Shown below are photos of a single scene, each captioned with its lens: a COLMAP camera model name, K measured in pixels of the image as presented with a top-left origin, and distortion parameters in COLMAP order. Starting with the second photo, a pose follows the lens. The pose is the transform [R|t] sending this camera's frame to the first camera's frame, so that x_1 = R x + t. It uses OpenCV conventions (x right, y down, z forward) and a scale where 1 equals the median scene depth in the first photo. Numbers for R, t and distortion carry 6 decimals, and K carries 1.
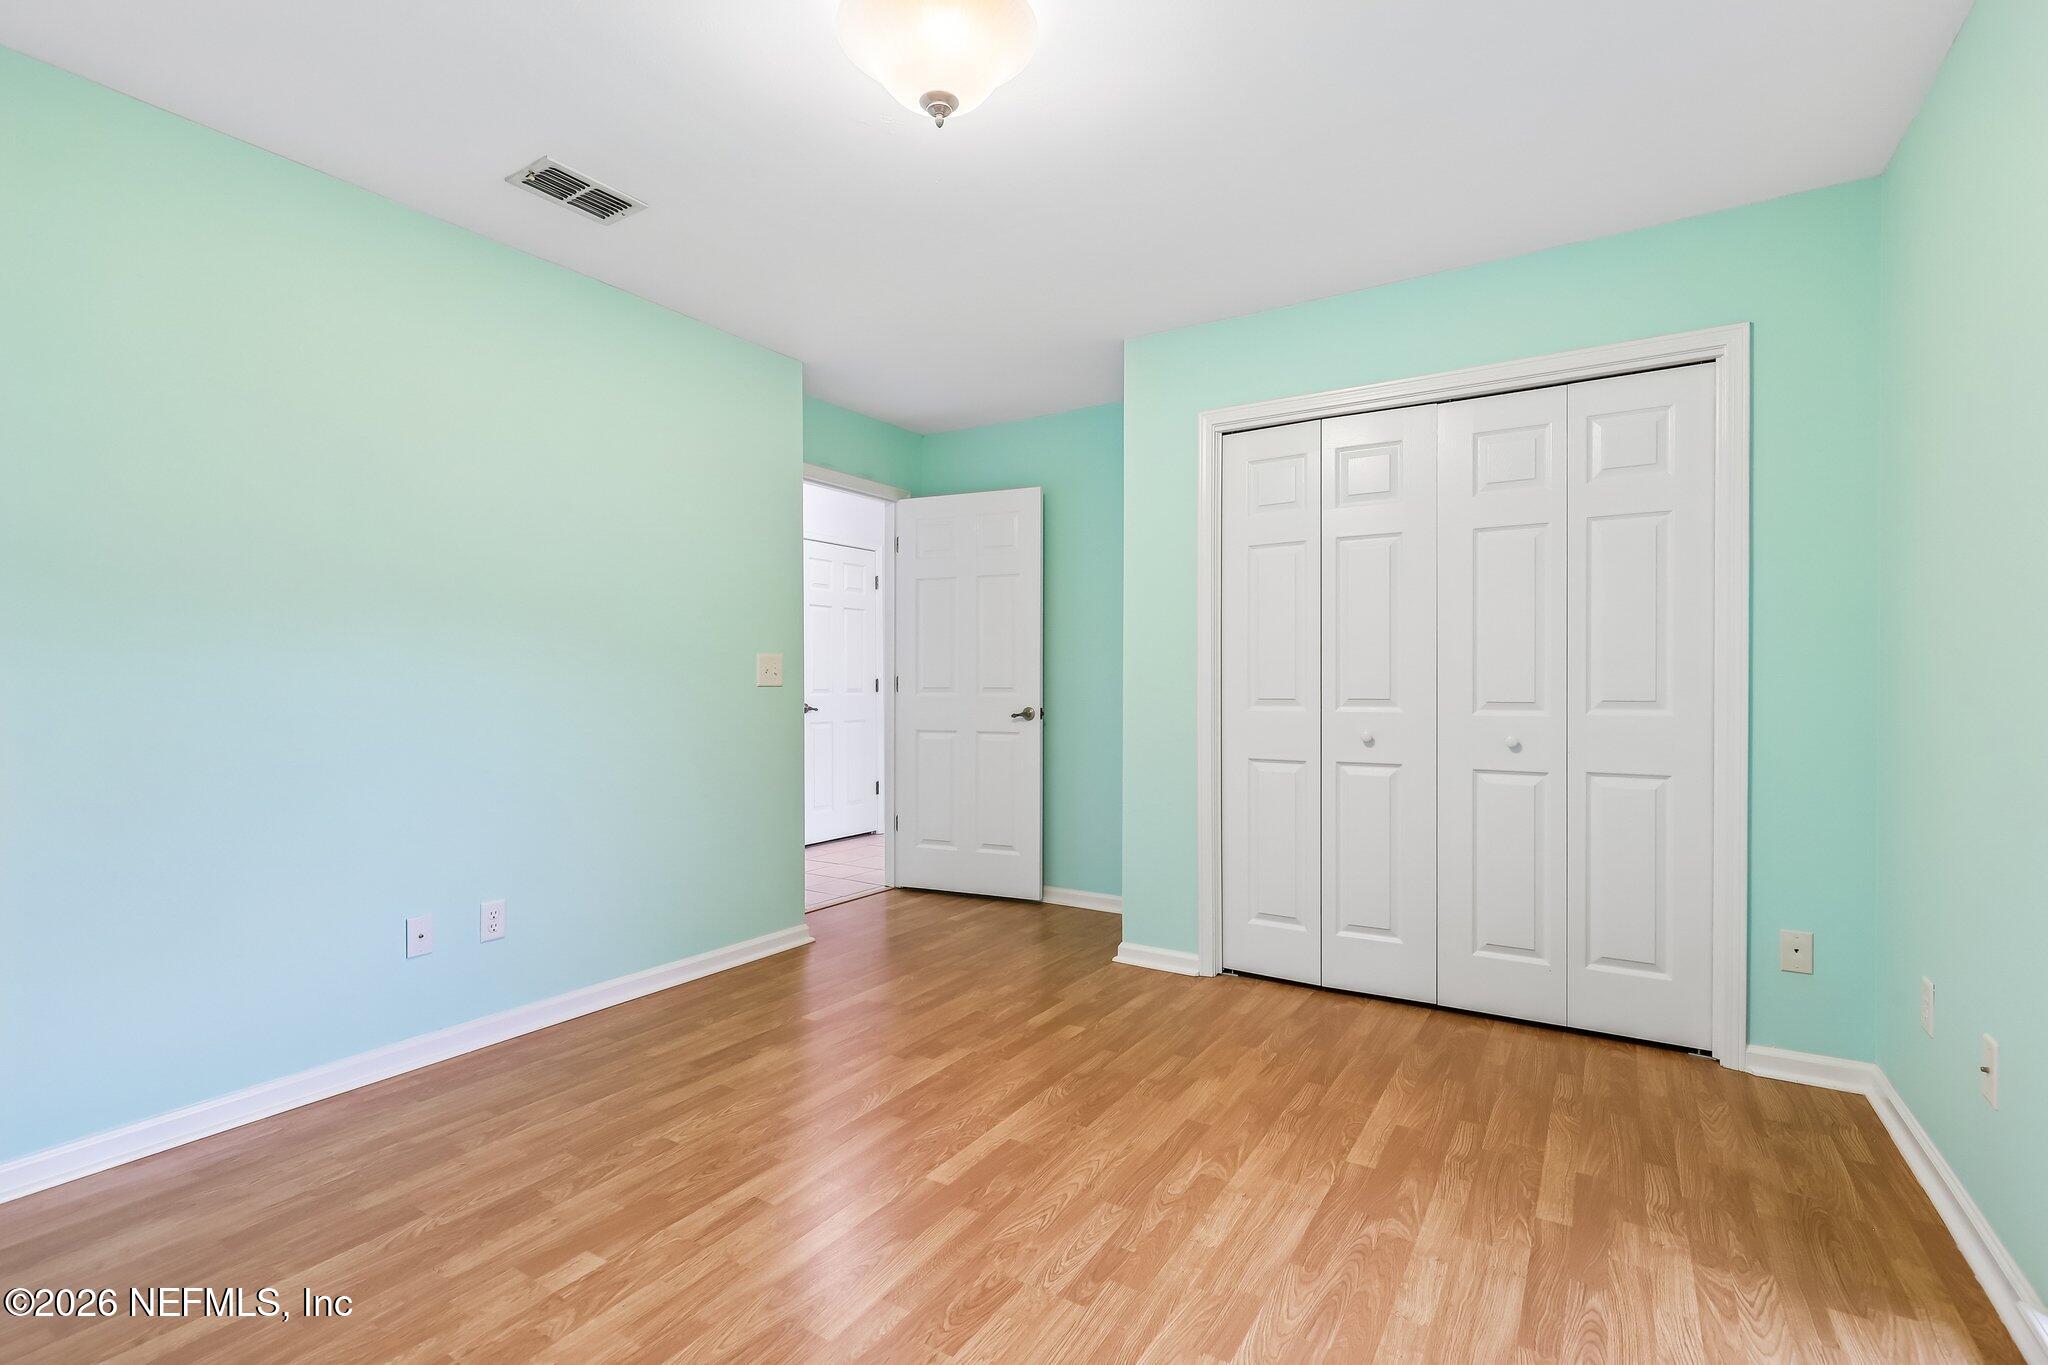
lens RADIAL K [[941.1, 0, 1045.0], [0, 941.1, 681.7], [0, 0, 1]] dist [-0.001659, 0.000128]
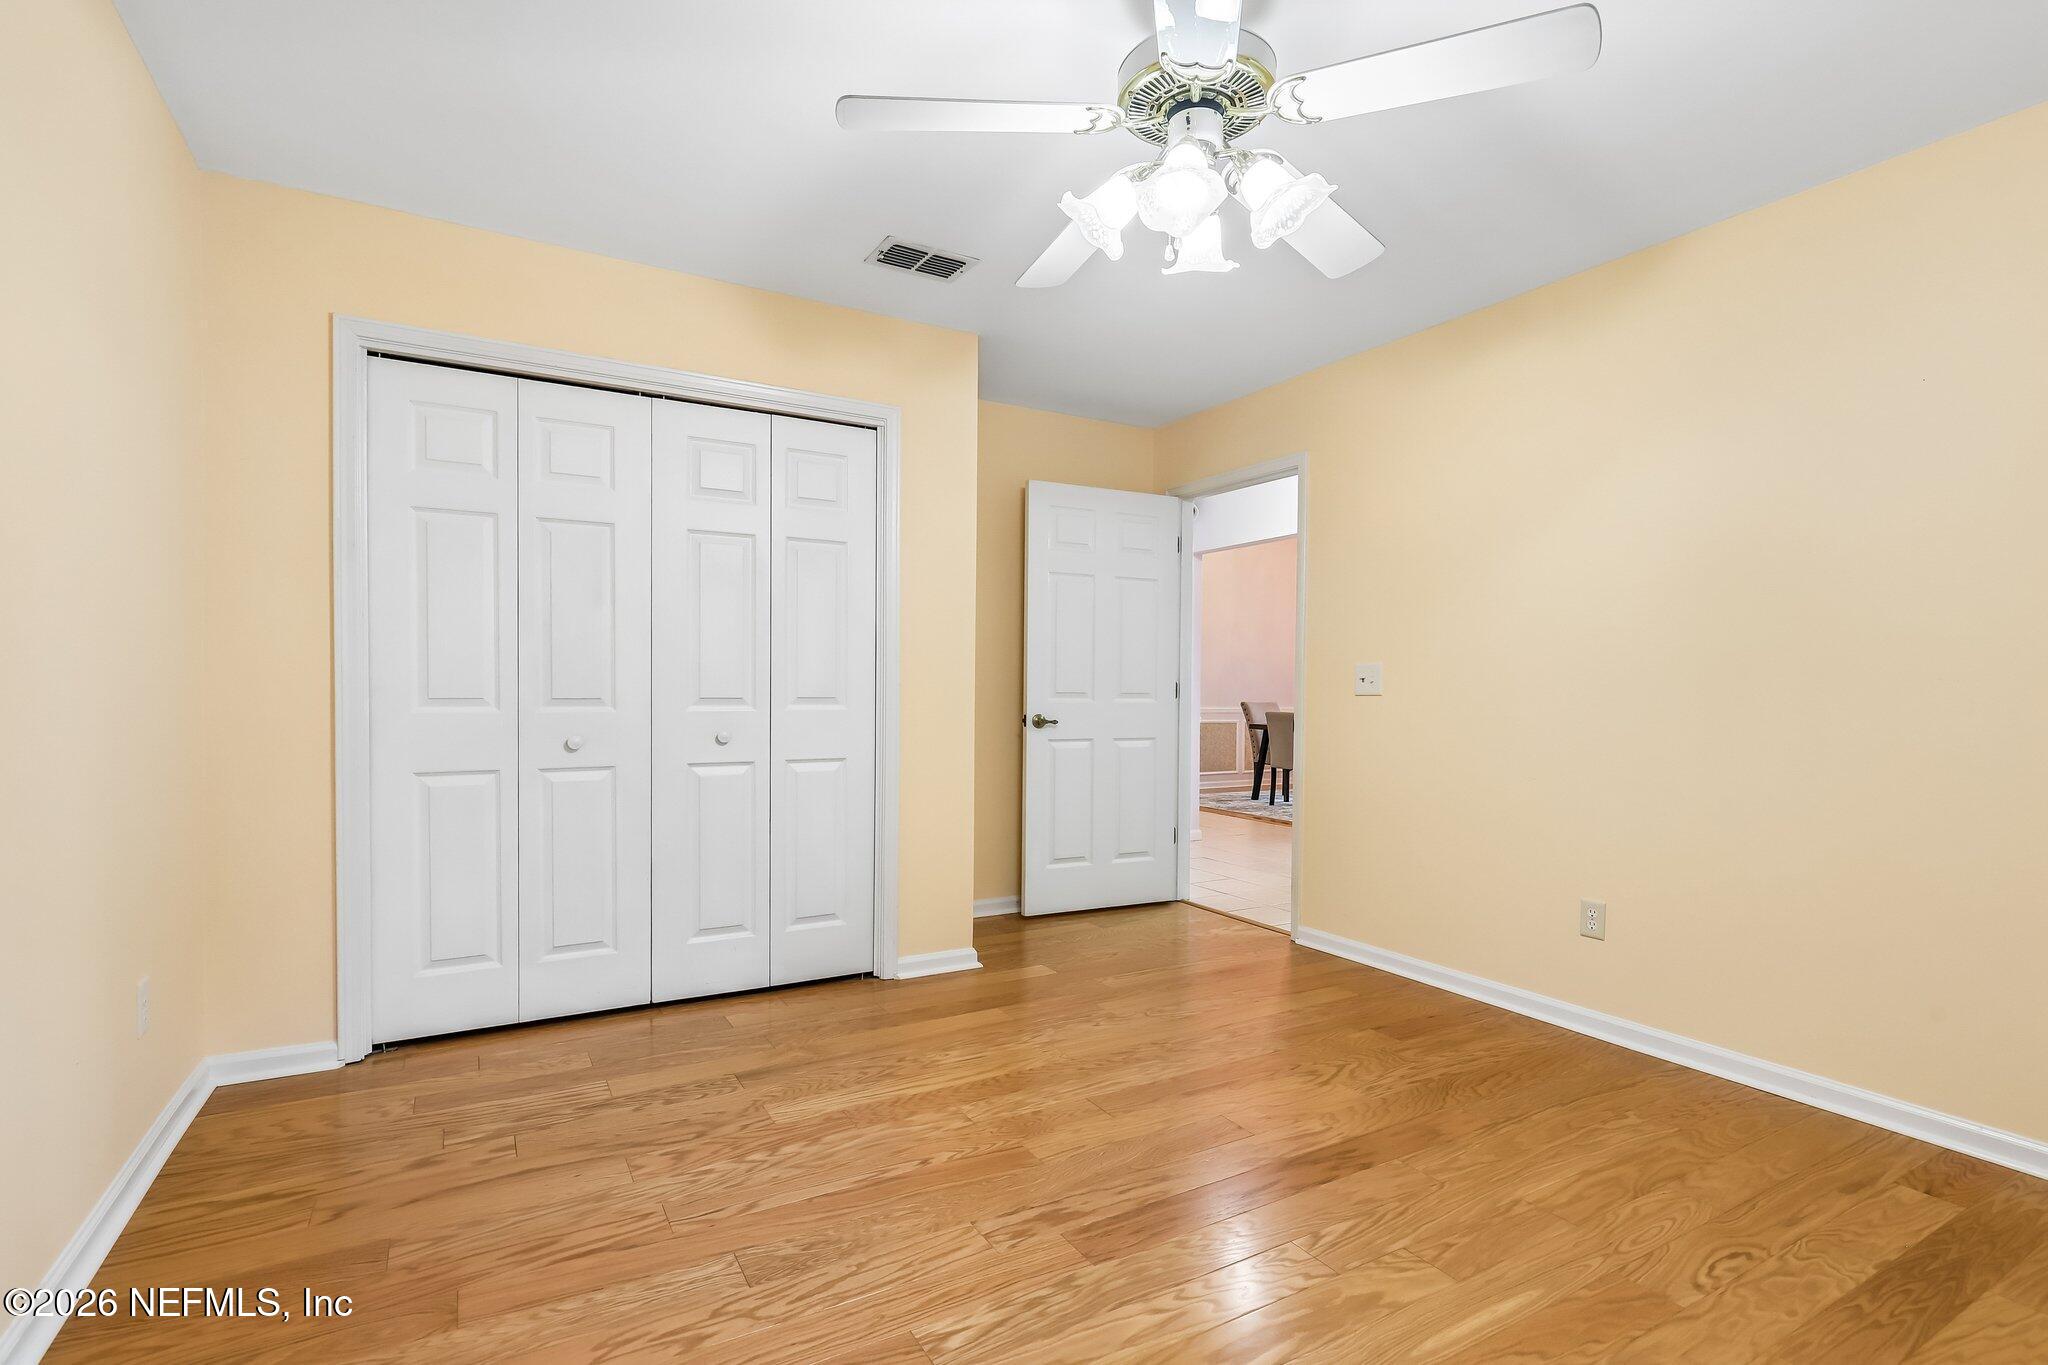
lens RADIAL K [[941.1, 0, 1030.9], [0, 941.1, 672.1], [0, 0, 1]] dist [-0.001659, 0.000128]
pose [[0.489632, 0.012503, 0.871839, -0.304952], [-0.007416, 0.999921, -0.010175, -0.001300], [-0.871897, -0.001484, 0.489686, 0.189053]]
